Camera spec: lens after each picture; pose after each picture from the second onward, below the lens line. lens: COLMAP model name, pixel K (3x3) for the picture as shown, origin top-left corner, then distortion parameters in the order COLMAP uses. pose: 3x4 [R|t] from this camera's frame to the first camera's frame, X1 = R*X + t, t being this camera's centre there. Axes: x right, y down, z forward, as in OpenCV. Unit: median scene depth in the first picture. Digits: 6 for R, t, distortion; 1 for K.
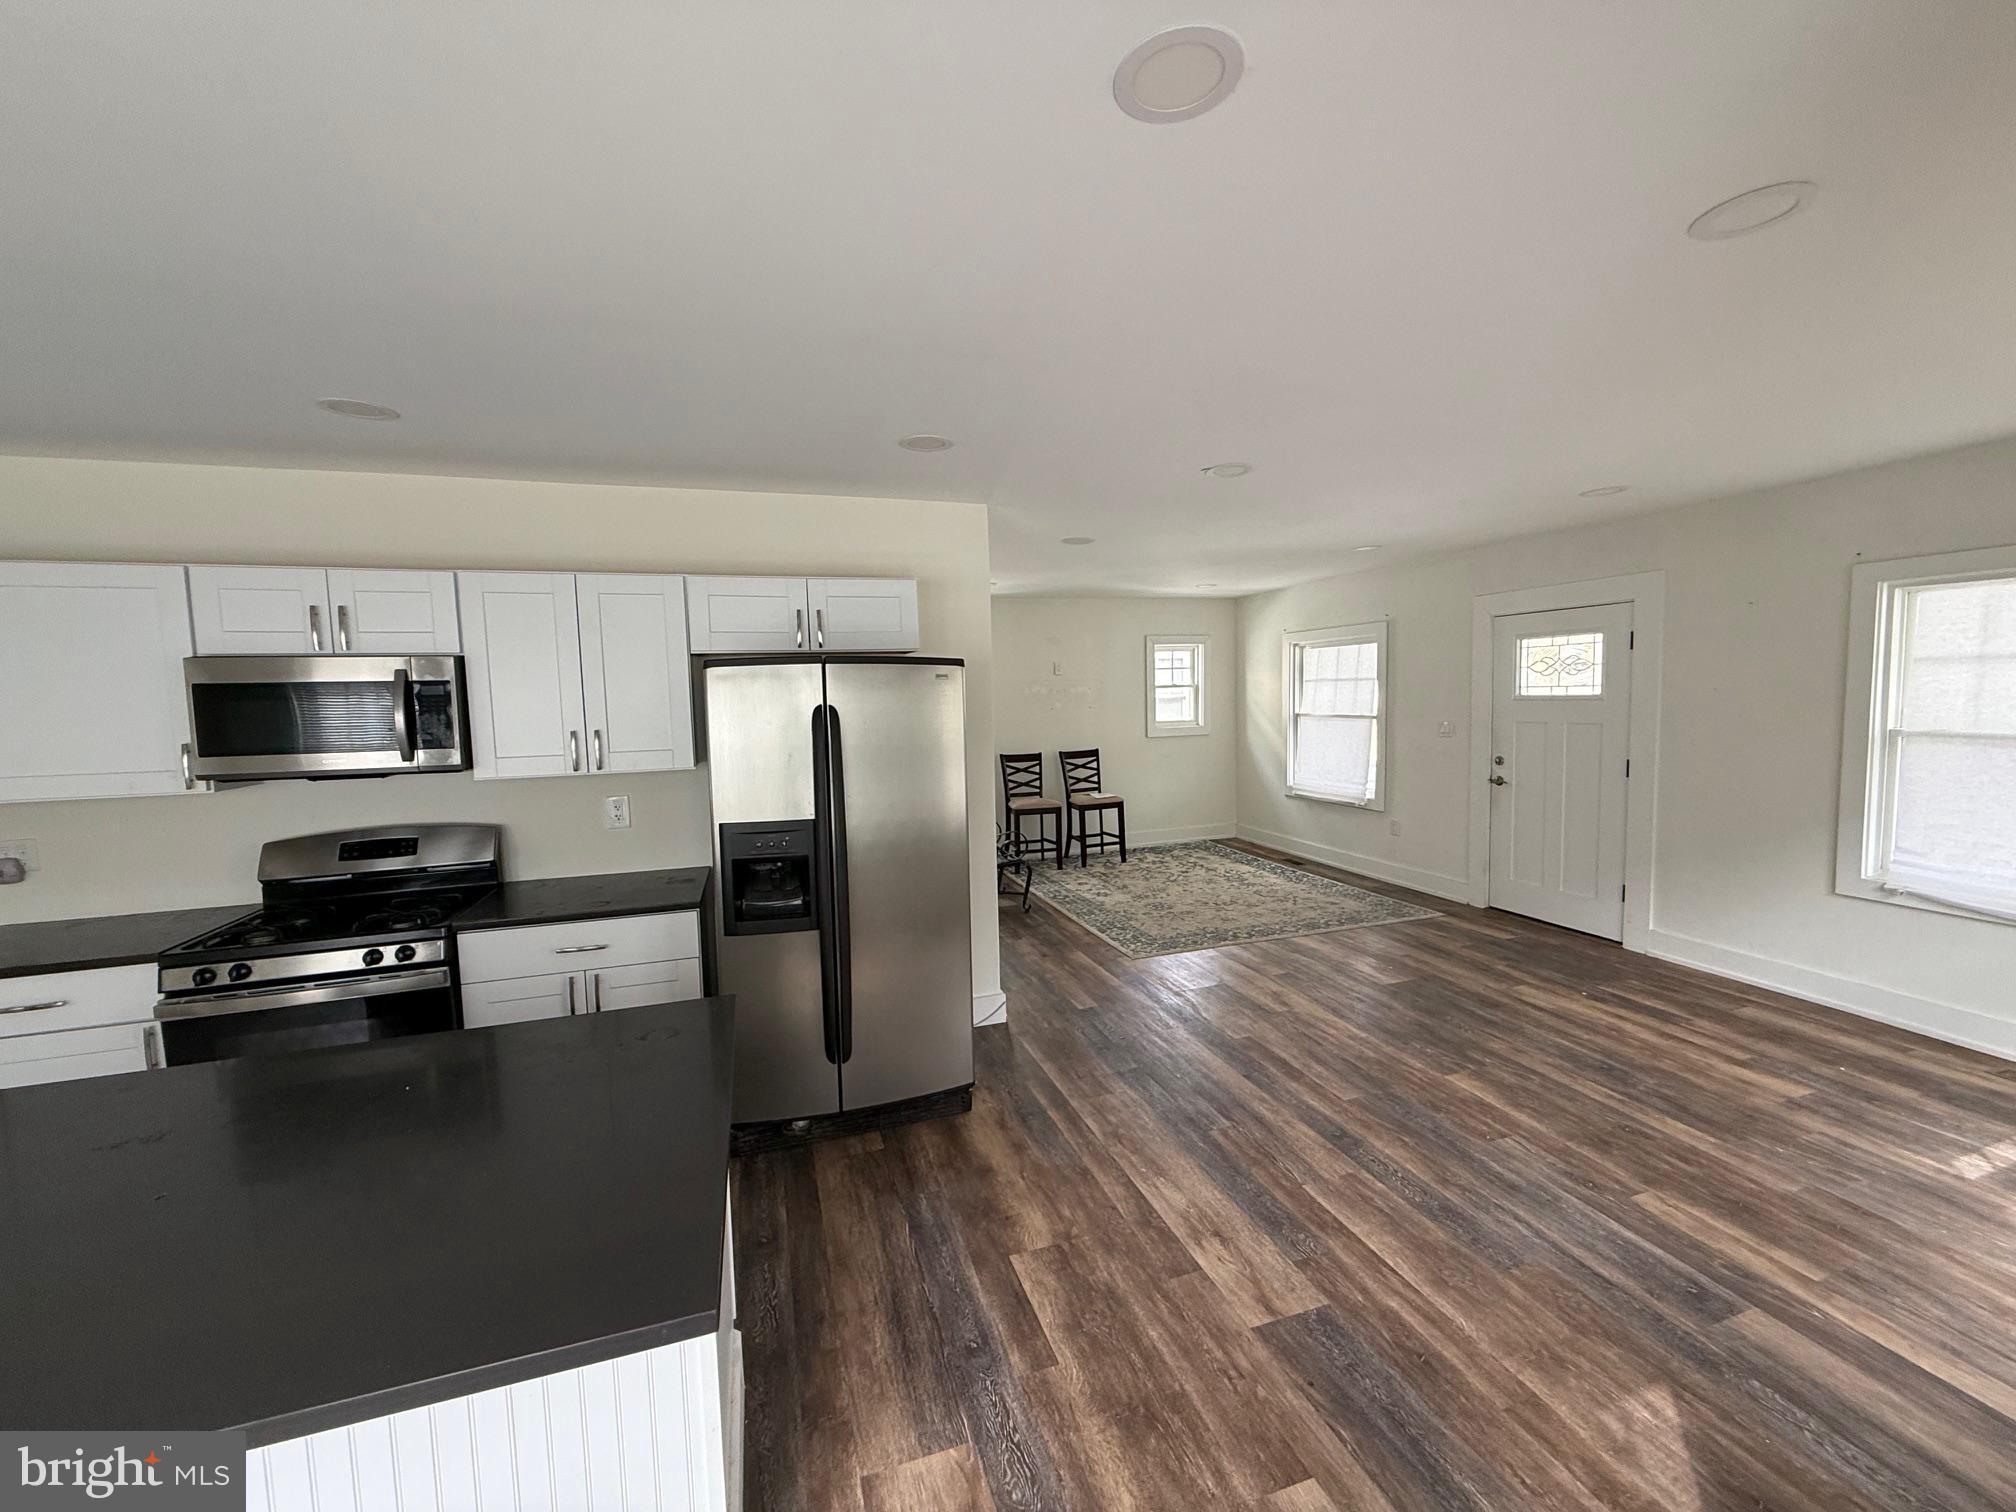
lens RADIAL K [[795.3, 0, 1013.0], [0, 795.3, 763.0], [0, 0, 1]] dist [0.002281, -0.000194]
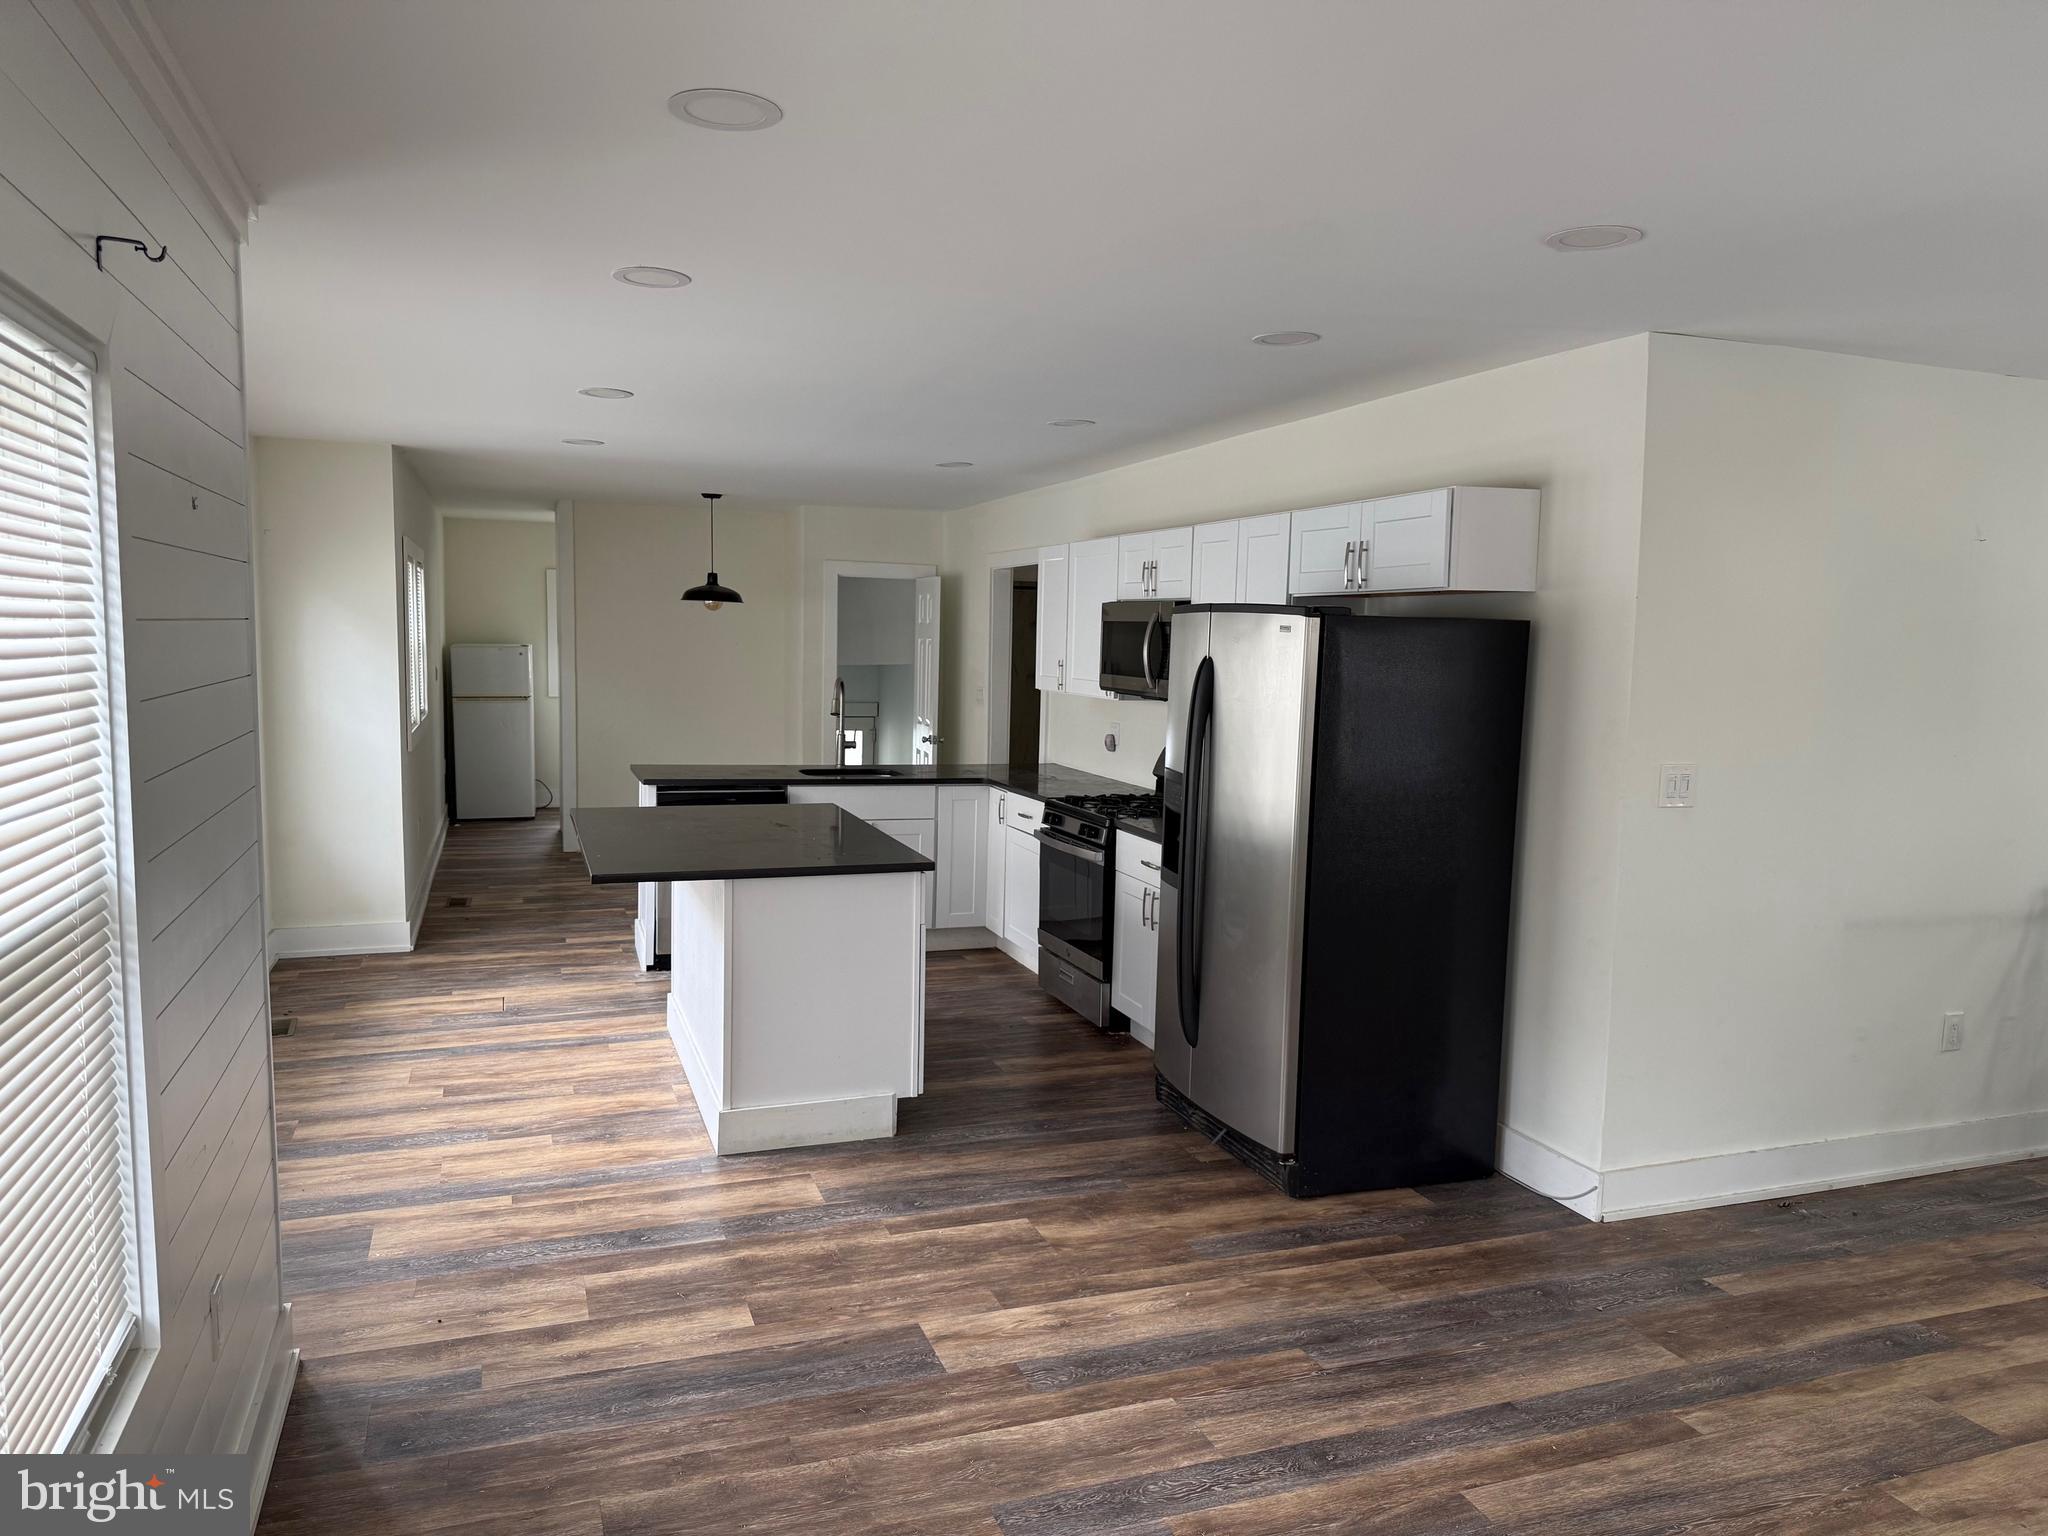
lens RADIAL K [[1435.1, 0, 1029.3], [0, 1435.1, 753.7], [0, 0, 1]] dist [0.035178, -0.040341]
pose [[0.031931, 0.111157, -0.993290, 1.199702], [-0.111297, 0.988011, 0.106989, -0.096265], [0.993274, 0.107134, 0.043920, 0.612573]]
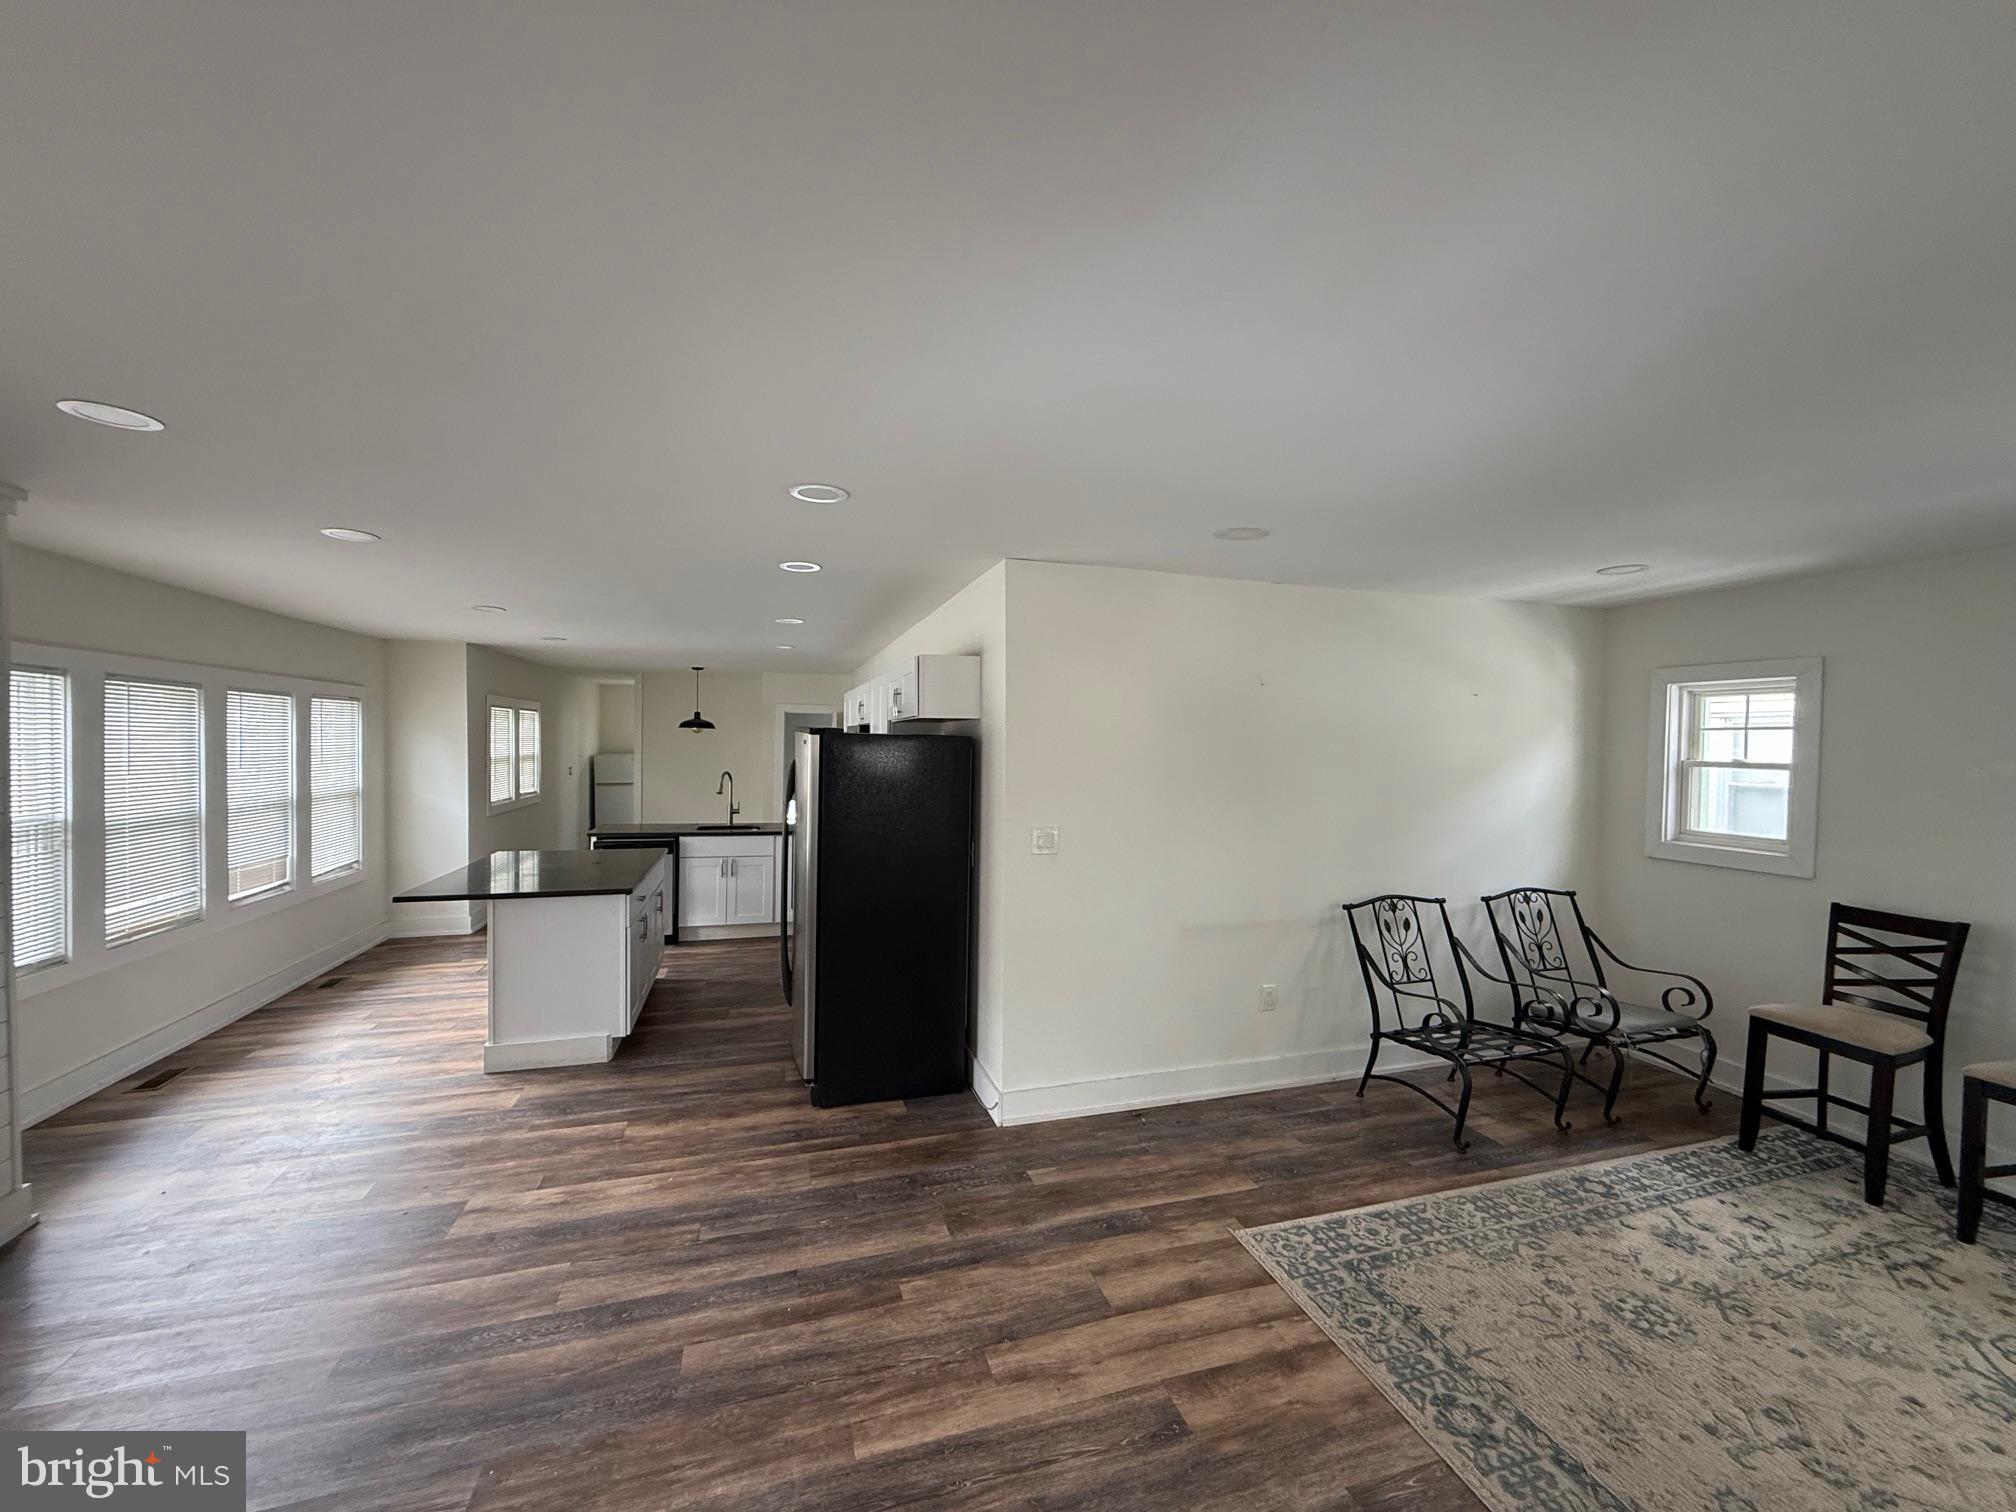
lens RADIAL K [[795.3, 0, 1005.3], [0, 795.3, 766.3], [0, 0, 1]] dist [0.002281, -0.000194]
pose [[-0.017208, 0.057017, -0.998225, 1.045734], [-0.100772, 0.993190, 0.058466, -0.157782], [0.994761, 0.101599, -0.011345, 1.184967]]
